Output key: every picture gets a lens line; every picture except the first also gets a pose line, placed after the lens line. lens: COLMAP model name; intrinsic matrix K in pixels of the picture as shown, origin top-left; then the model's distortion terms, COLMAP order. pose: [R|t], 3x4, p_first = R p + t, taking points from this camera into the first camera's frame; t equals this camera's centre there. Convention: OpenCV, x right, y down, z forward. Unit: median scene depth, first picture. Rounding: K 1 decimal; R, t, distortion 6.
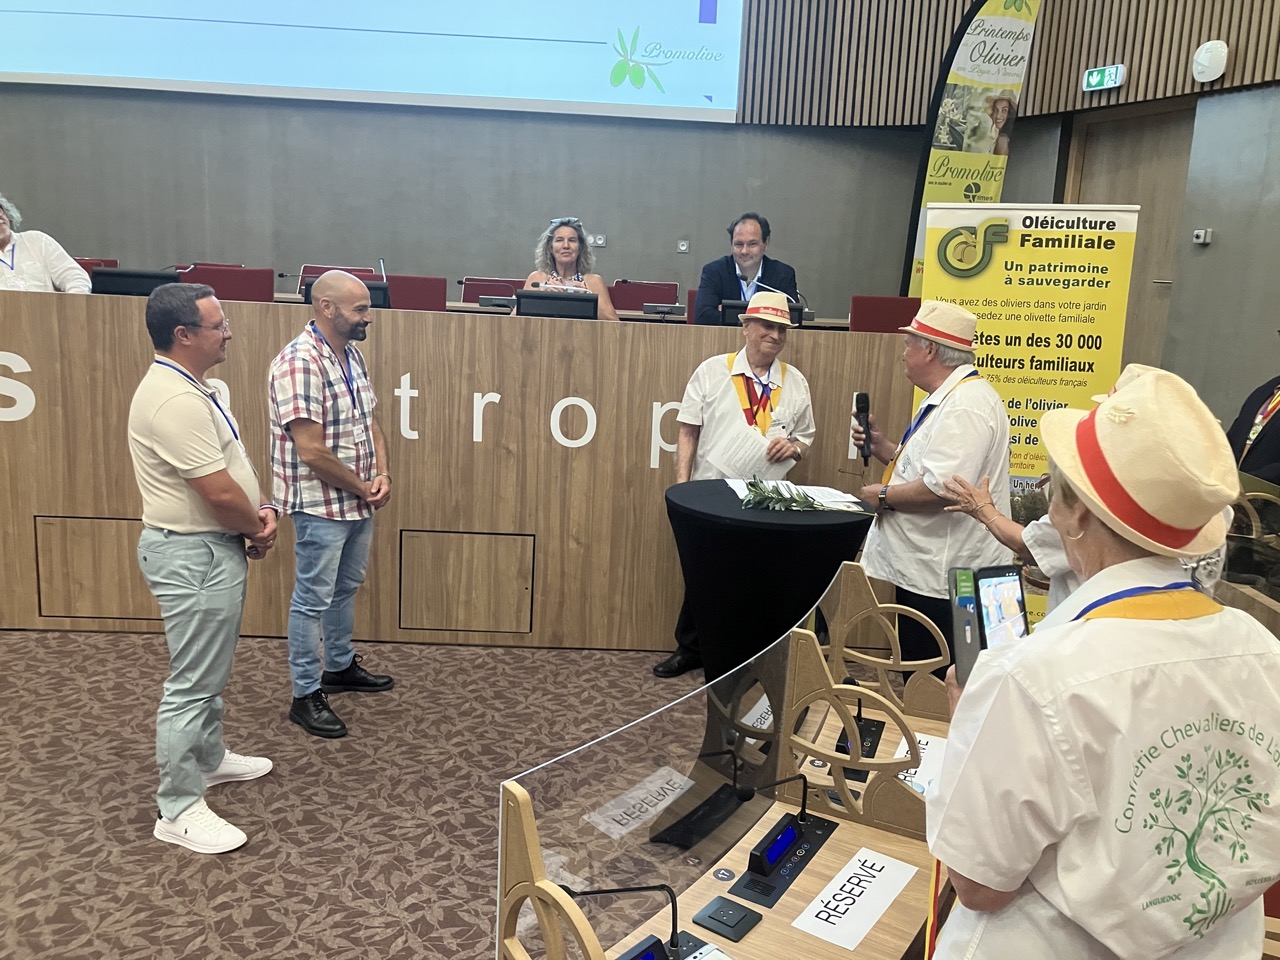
lens RADIAL K [[1042.6, 0, 644.5], [0, 1042.6, 456.3], [0, 0, 1]] dist [0.049367, -0.061772]
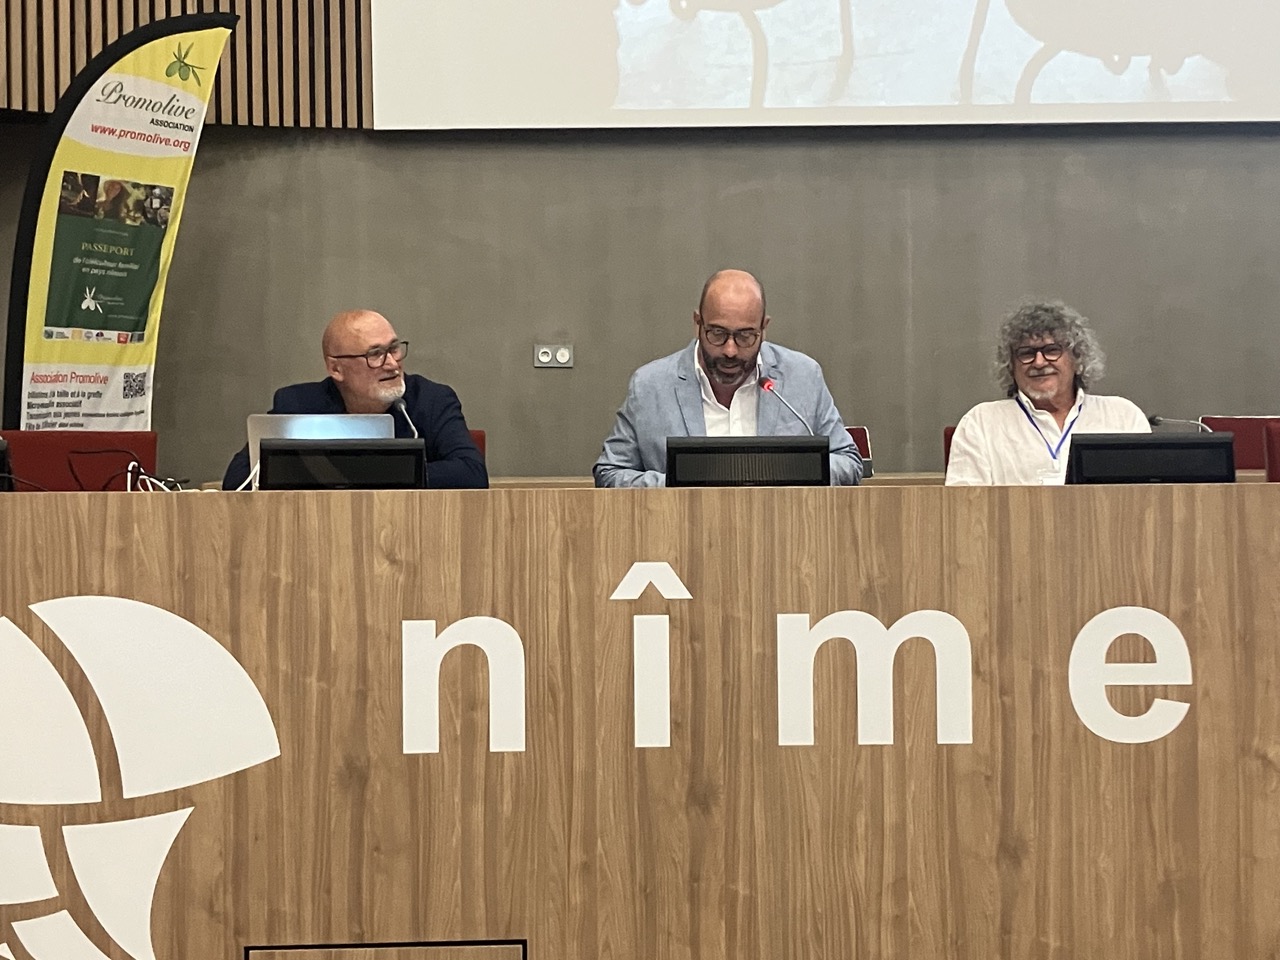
lens RADIAL K [[1952.7, 0, 629.9], [0, 1952.7, 447.8], [0, 0, 1]] dist [0.101579, 0.000000]
pose [[0.998412, -0.052960, -0.019226, -0.632478], [0.049259, 0.986145, -0.158404, -0.023735], [0.027349, 0.157205, 0.987187, 0.001704]]
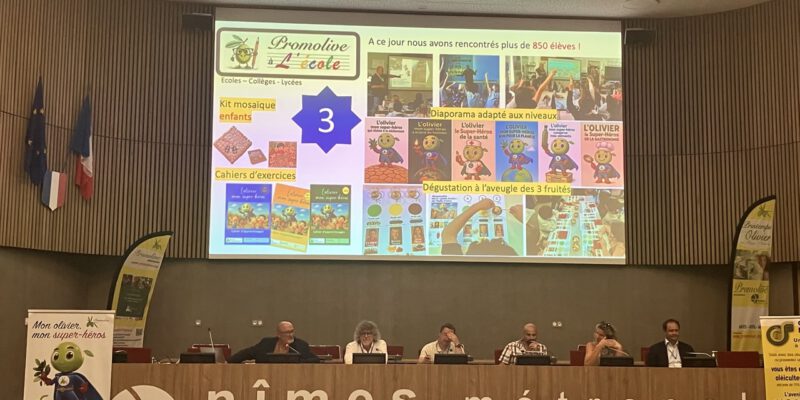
lens RADIAL K [[997.8, 0, 396.6], [0, 997.8, 200.4], [0, 0, 1]] dist [0.031195, 0.000000]
pose [[0.998521, -0.032976, 0.043233, -0.486355], [0.044028, 0.956920, -0.286994, 0.102997], [-0.031906, 0.288472, 0.956956, -0.953249]]
